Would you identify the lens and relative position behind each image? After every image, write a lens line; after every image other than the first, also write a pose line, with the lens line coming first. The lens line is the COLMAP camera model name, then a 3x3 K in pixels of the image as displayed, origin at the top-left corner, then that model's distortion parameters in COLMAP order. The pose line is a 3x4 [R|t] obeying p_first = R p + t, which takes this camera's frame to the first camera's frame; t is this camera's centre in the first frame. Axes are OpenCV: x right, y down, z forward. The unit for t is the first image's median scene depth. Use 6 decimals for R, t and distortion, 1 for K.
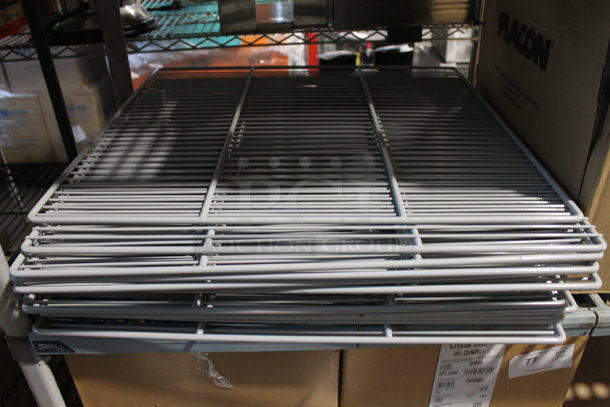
lens RADIAL K [[514.9, 0, 305.0], [0, 514.9, 203.5], [0, 0, 1]] dist [-0.186146, 0.176551]
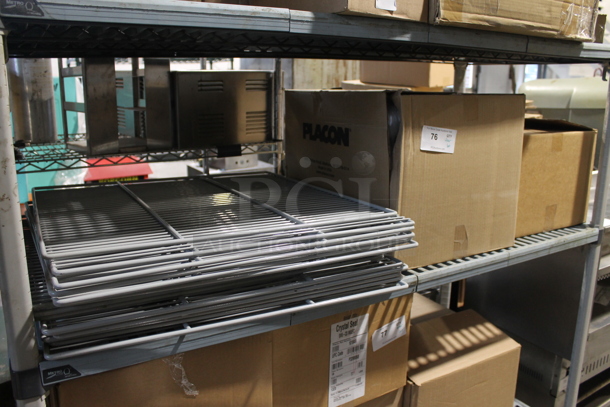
lens RADIAL K [[514.9, 0, 305.0], [0, 514.9, 203.5], [0, 0, 1]] dist [-0.186146, 0.176551]
pose [[0.864342, -0.082048, 0.496166, -0.467805], [0.237393, 0.936329, -0.258714, 0.296114], [-0.443348, 0.341404, 0.828786, -0.279761]]
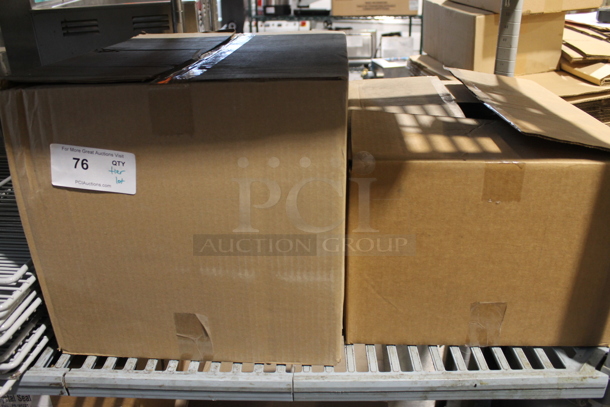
lens RADIAL K [[514.9, 0, 305.0], [0, 514.9, 203.5], [0, 0, 1]] dist [-0.186146, 0.176551]
pose [[0.999121, 0.028697, -0.030542, 0.995664], [-0.032168, 0.992254, -0.119986, -0.032475], [0.026862, 0.120863, 0.992306, -0.063438]]
